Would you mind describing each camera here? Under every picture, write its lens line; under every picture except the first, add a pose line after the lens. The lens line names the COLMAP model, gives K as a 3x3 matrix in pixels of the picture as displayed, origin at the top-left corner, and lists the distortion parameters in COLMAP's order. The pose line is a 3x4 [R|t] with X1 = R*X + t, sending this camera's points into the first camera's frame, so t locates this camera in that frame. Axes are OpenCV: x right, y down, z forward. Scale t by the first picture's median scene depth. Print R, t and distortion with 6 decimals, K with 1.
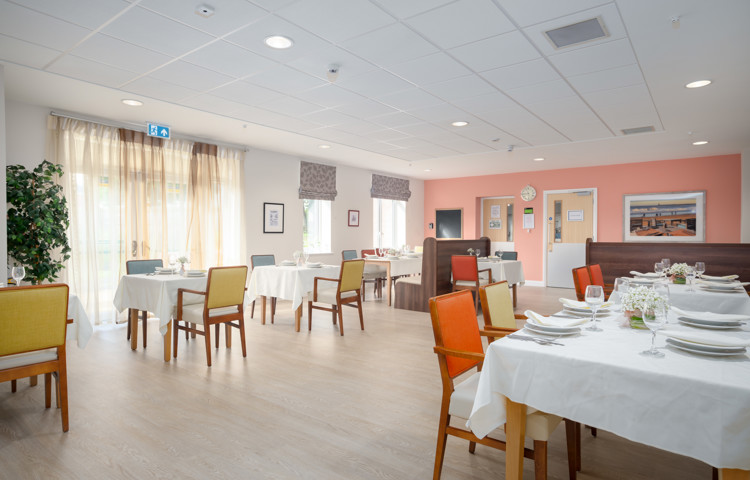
lens RADIAL K [[433.5, 0, 375.0], [0, 433.5, 240.0], [0, 0, 1]] dist [-0.023237, 0.001404]
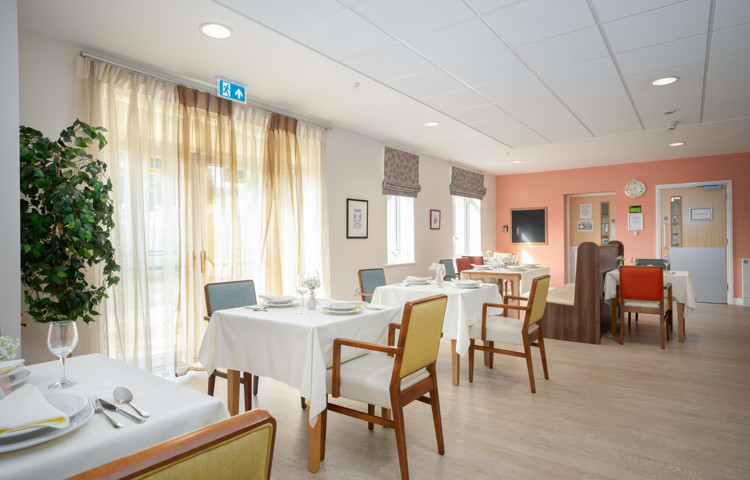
lens RADIAL K [[433.5, 0, 375.0], [0, 433.5, 240.0], [0, 0, 1]] dist [-0.023237, 0.001404]
pose [[0.999859, -0.009090, 0.014136, -0.271929], [0.009266, 0.999879, -0.012484, -0.004388], [-0.014021, 0.012613, 0.999822, 0.294418]]
